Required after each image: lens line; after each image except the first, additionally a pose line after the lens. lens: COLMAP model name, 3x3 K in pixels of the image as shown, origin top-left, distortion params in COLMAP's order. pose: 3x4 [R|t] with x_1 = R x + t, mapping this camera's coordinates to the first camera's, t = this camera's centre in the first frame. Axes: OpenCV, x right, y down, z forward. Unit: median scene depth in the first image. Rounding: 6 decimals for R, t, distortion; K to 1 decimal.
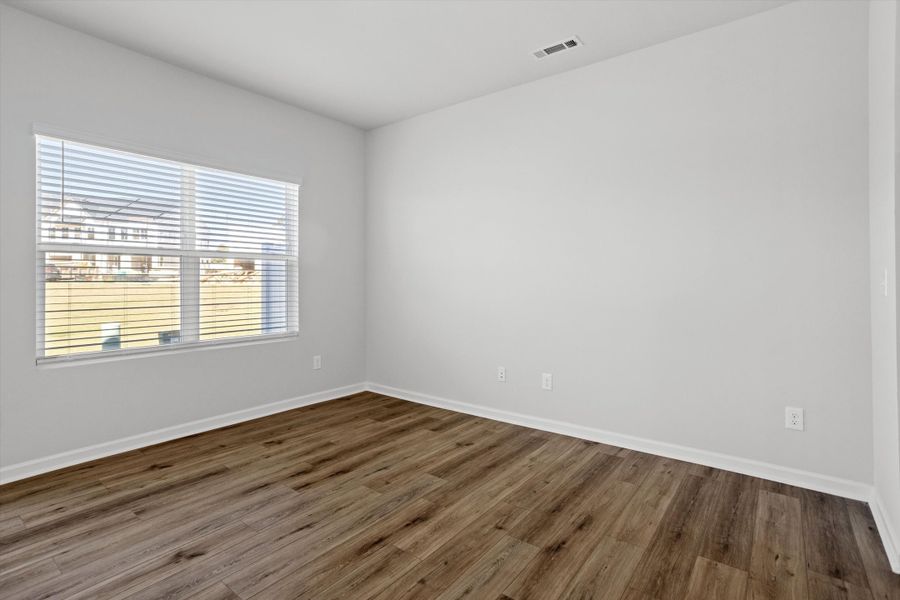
lens RADIAL K [[436.1, 0, 451.2], [0, 436.1, 278.6], [0, 0, 1]] dist [-0.039130, 0.019407]
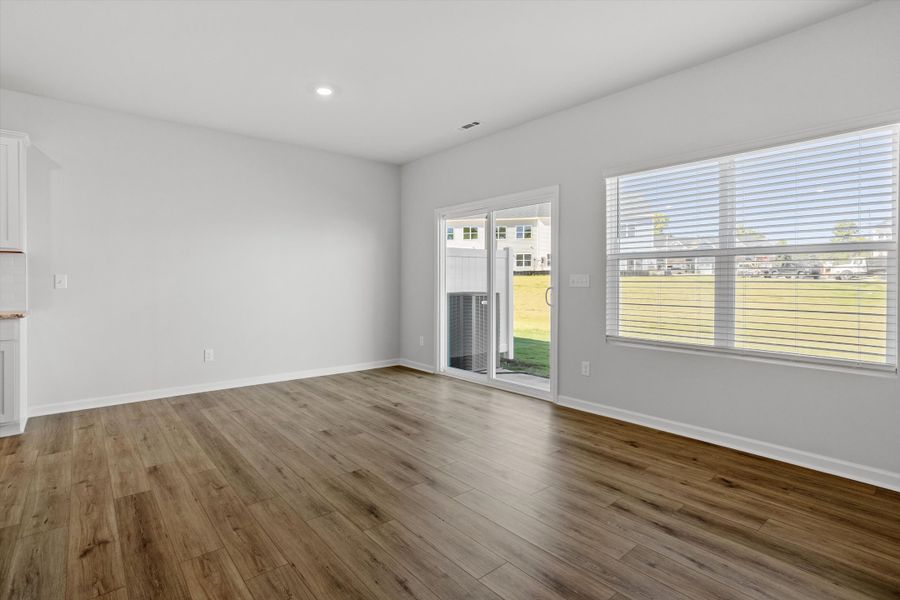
lens RADIAL K [[458.1, 0, 437.3], [0, 458.1, 284.0], [0, 0, 1]] dist [-0.028717, 0.016079]
pose [[-0.235865, 0.007892, -0.971754, 0.624440], [0.003309, 0.999968, 0.007318, 0.001511], [0.971780, -0.001489, -0.235883, 0.787457]]
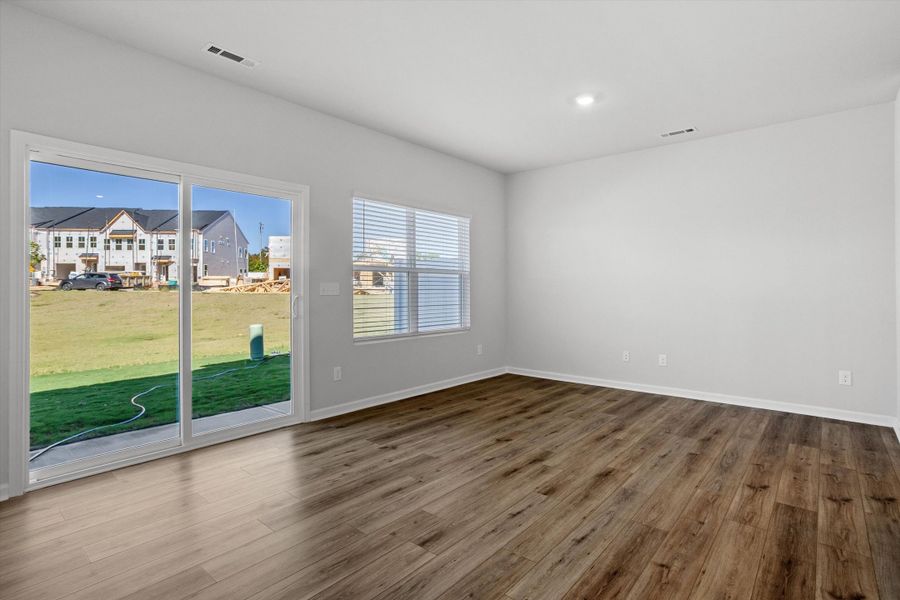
lens RADIAL K [[445.9, 0, 454.1], [0, 445.9, 288.9], [0, 0, 1]] dist [-0.040077, 0.023623]
pose [[0.999101, 0.001191, -0.042376, -0.515732], [-0.001173, 0.999999, 0.000439, 0.004367], [0.042377, -0.000389, 0.999102, -0.611471]]
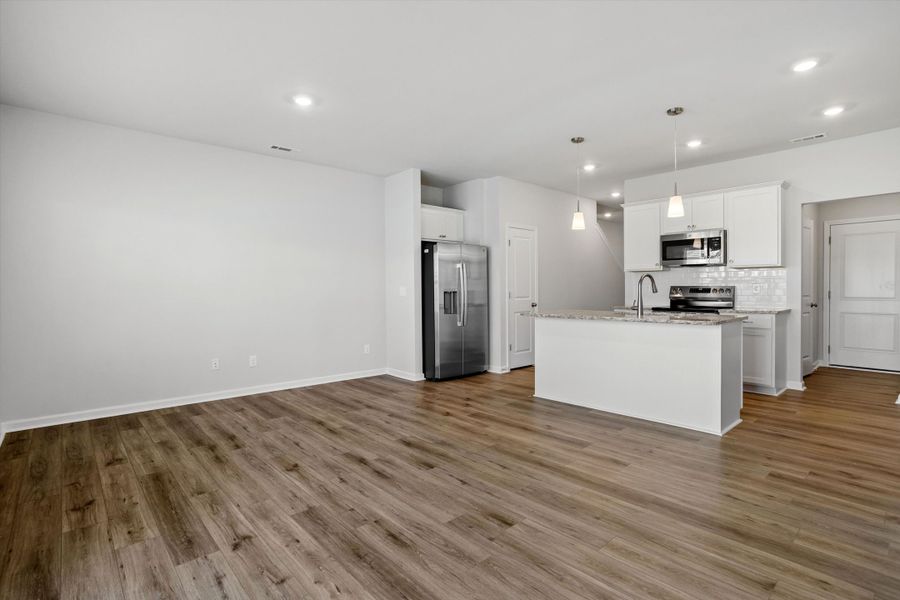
lens RADIAL K [[436.1, 0, 449.3], [0, 436.1, 295.3], [0, 0, 1]] dist [-0.039130, 0.019407]
pose [[0.179329, -0.009075, 0.983747, -1.419151], [0.004082, 0.999956, 0.008480, 0.005326], [-0.983781, 0.002494, 0.179358, 0.109134]]
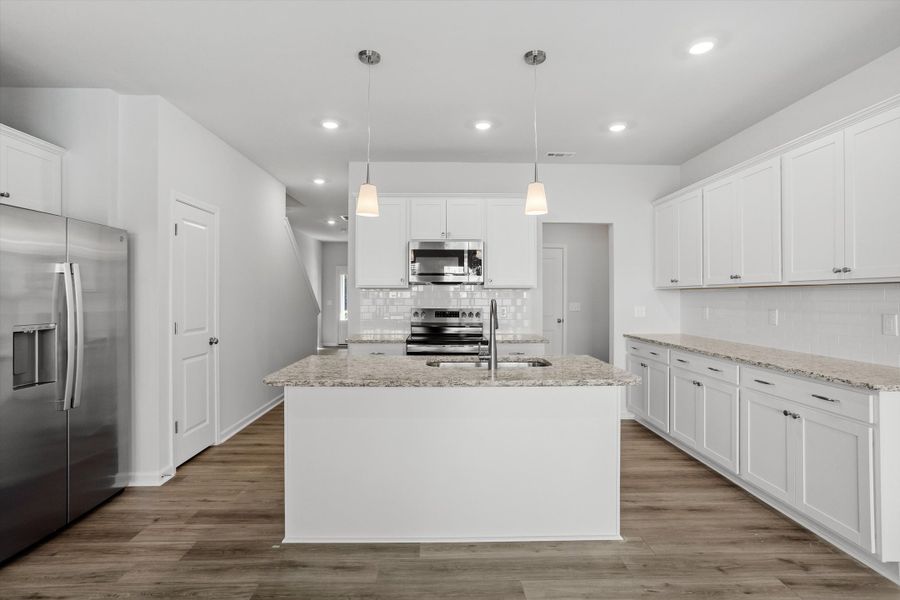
lens RADIAL K [[436.1, 0, 450.1], [0, 436.1, 294.9], [0, 0, 1]] dist [-0.039130, 0.019407]
pose [[-0.628230, 0.006508, 0.778000, -0.471483], [-0.000170, 0.999964, -0.008502, -0.058970], [-0.778027, -0.005474, -0.628206, 0.381246]]
